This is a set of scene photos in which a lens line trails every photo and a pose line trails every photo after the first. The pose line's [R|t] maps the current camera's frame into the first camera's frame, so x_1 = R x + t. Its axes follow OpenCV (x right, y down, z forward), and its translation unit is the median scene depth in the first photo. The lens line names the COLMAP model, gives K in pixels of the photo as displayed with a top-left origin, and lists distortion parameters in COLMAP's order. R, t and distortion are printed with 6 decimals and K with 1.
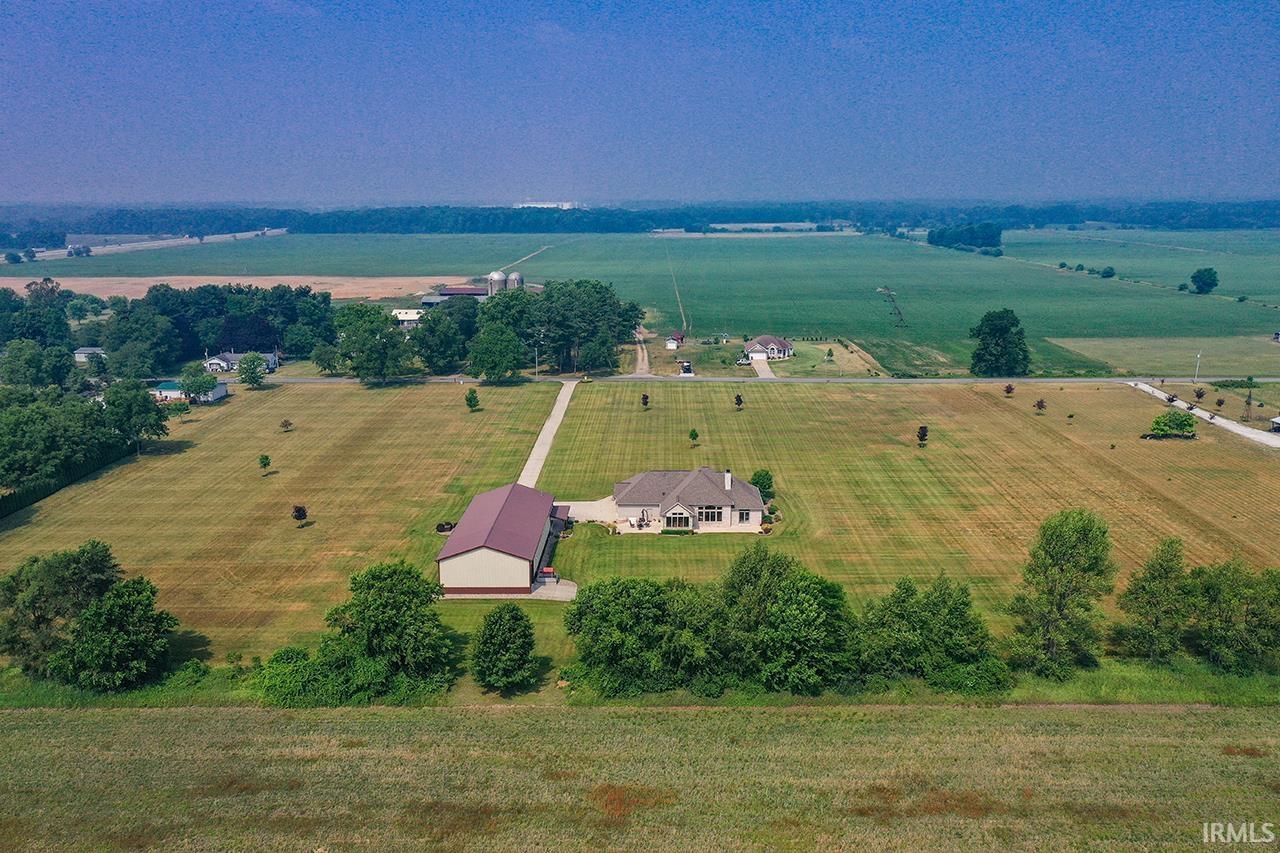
lens RADIAL K [[1214.4, 0, 640.0], [0, 1214.4, 426.5], [0, 0, 1]] dist [0.006085, 0.001192]
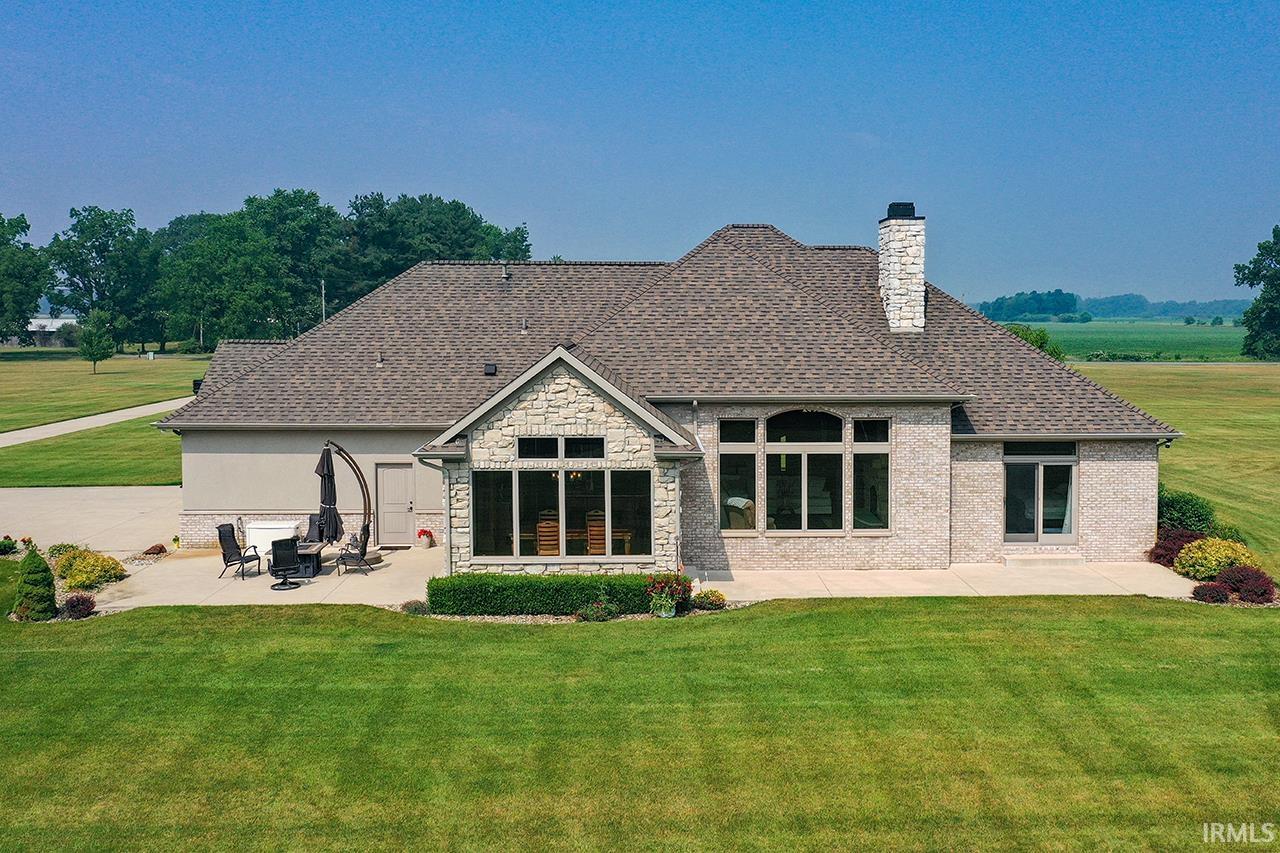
lens RADIAL K [[1214.4, 0, 640.0], [0, 1214.4, 426.5], [0, 0, 1]] dist [0.006085, 0.001192]
pose [[0.999830, -0.007201, 0.016982, 0.036517], [0.009615, 0.989145, -0.146630, 0.087049], [-0.015742, 0.146768, 0.989046, 0.861800]]
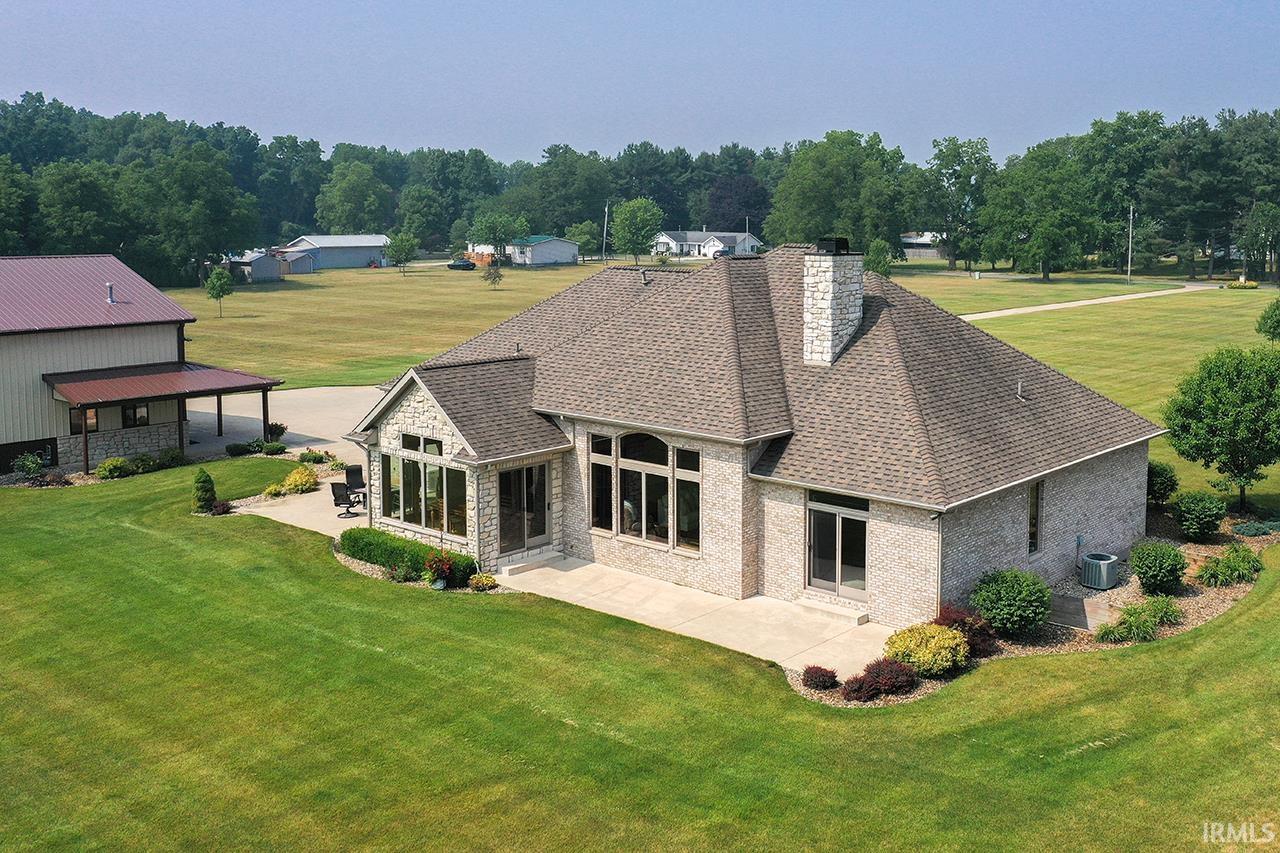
lens RADIAL K [[1246.7, 0, 798.3], [0, 1246.7, 355.6], [0, 0, 1]] dist [0.013471, -0.002748]
pose [[0.775502, 0.073454, -0.627057, 0.173289], [-0.150531, 0.986077, -0.070658, 0.063350], [0.613137, 0.149187, 0.775762, 0.884974]]
